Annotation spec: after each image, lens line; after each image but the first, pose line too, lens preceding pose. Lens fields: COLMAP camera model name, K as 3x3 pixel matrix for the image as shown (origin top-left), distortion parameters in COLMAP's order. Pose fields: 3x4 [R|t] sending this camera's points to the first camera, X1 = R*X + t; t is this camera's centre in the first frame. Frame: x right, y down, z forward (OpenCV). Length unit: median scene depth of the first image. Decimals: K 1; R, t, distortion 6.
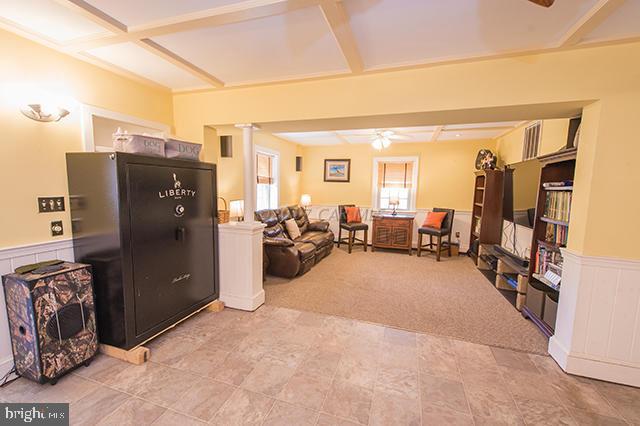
lens RADIAL K [[265.4, 0, 317.1], [0, 265.4, 214.1], [0, 0, 1]] dist [0.010525, -0.000678]
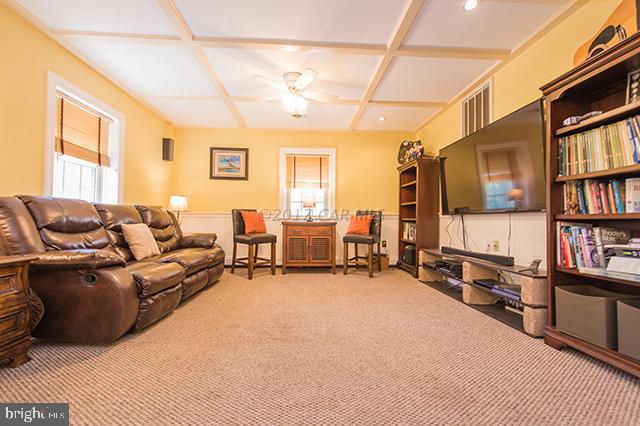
lens RADIAL K [[265.4, 0, 317.1], [0, 265.4, 214.1], [0, 0, 1]] dist [0.010525, -0.000678]
pose [[0.930838, -0.004286, 0.365407, 0.040323], [0.048274, 0.992610, -0.111331, 0.072877], [-0.362229, 0.121270, 0.924166, 0.333086]]
